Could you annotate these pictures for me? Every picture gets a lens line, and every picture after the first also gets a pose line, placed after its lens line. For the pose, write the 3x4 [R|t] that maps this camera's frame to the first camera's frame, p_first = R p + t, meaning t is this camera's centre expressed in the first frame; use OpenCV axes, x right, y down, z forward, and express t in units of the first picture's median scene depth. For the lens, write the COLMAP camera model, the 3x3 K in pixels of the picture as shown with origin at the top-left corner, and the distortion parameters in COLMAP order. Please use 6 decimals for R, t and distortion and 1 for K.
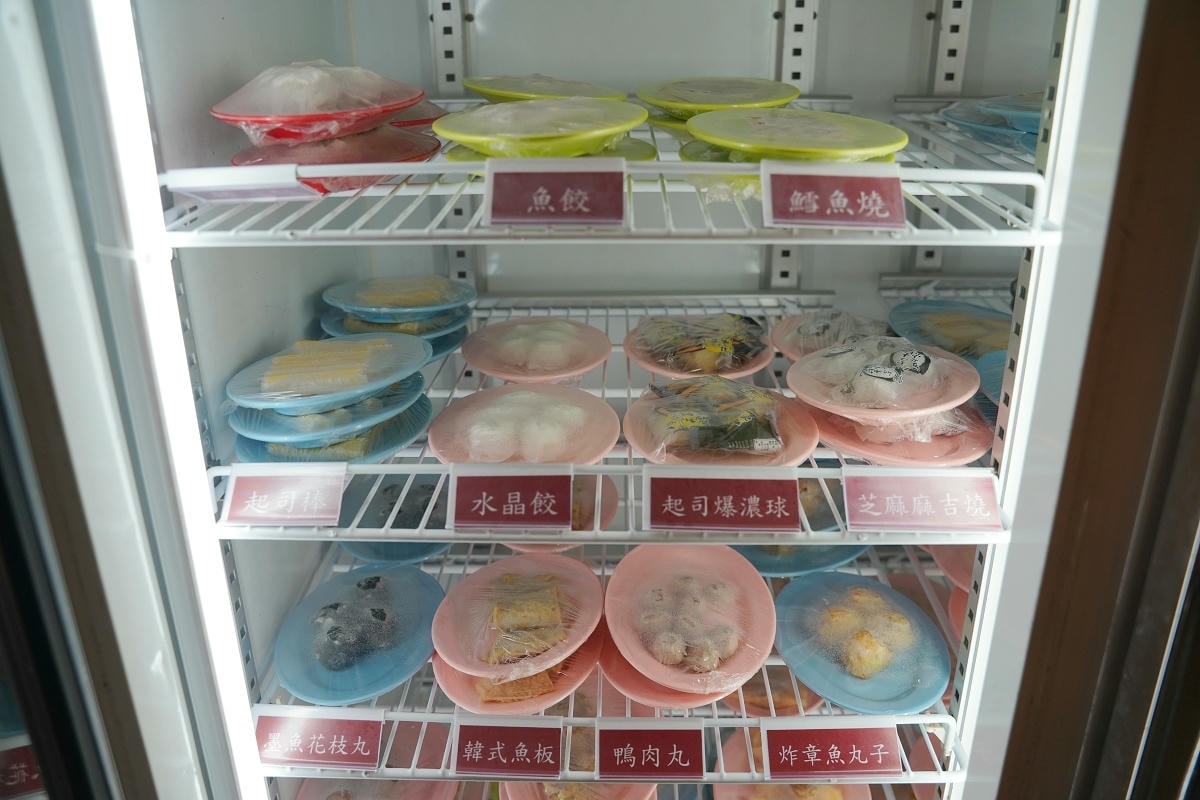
lens RADIAL K [[987.4, 0, 606.6], [0, 987.4, 393.4], [0, 0, 1]] dist [-0.140918, 0.157209]
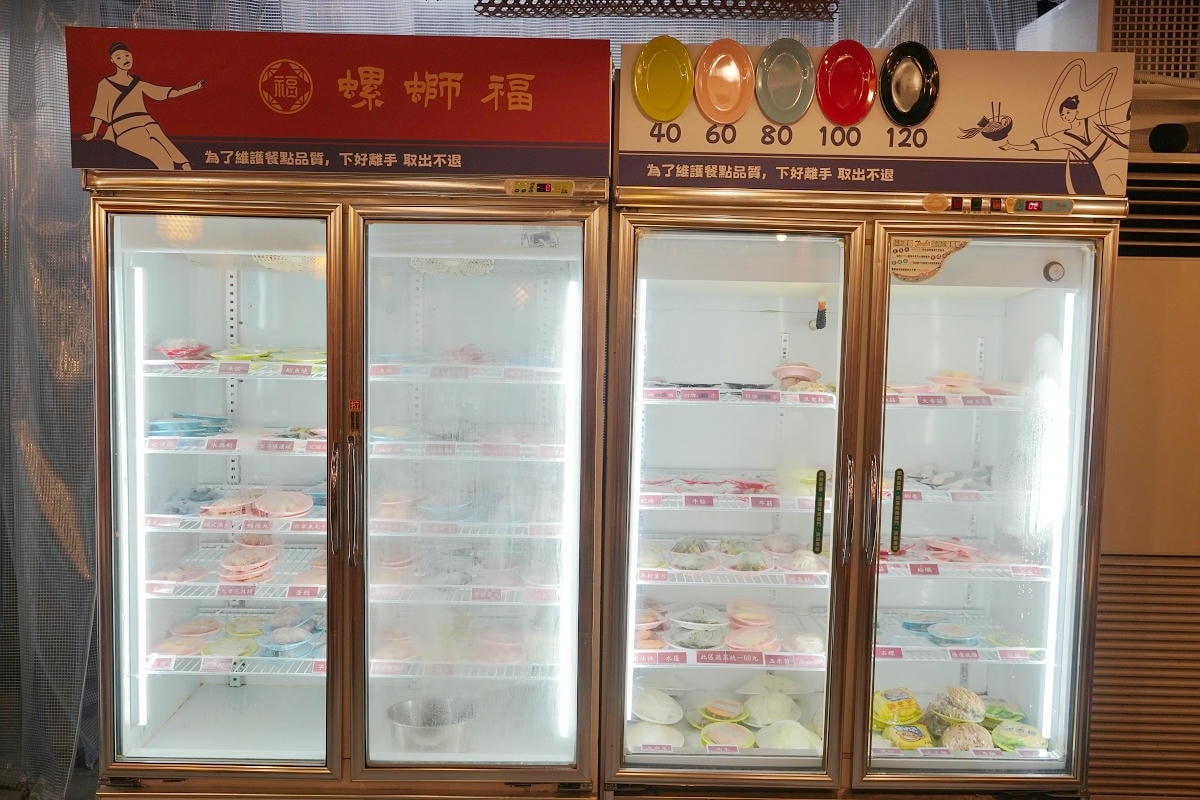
lens RADIAL K [[1307.9, 0, 600.0], [0, 1307.9, 400.0], [0, 0, 1]] dist [0.008967, 0.006511]
pose [[0.999419, 0.020319, 0.027381, 1.321294], [-0.011855, 0.960012, -0.279708, 1.438101], [-0.031969, 0.279221, 0.959694, -4.295813]]
